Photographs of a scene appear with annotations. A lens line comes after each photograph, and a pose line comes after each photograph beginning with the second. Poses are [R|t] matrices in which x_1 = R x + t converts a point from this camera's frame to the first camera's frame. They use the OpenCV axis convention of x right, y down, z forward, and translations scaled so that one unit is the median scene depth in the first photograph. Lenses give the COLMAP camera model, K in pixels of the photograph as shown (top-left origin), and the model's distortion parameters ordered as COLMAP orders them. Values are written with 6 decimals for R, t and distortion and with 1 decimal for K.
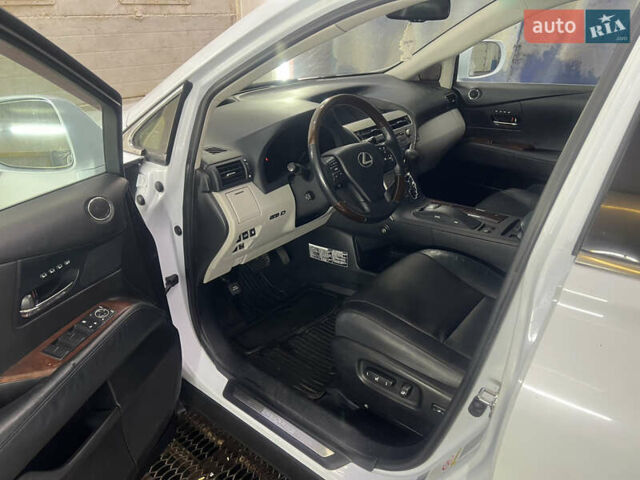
lens RADIAL K [[435.3, 0, 318.5], [0, 435.3, 236.2], [0, 0, 1]] dist [0.004895, -0.013089]
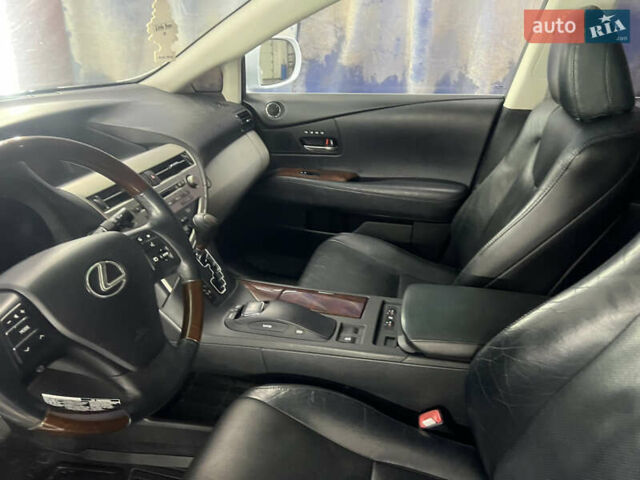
lens RADIAL K [[497.3, 0, 318.6], [0, 497.3, 254.2], [0, 0, 1]] dist [0.047836, -0.034160]
pose [[0.900245, -0.156366, 0.406337, 0.053988], [0.166777, 0.985945, 0.009913, -0.093526], [-0.402176, 0.058844, 0.913670, 0.243976]]
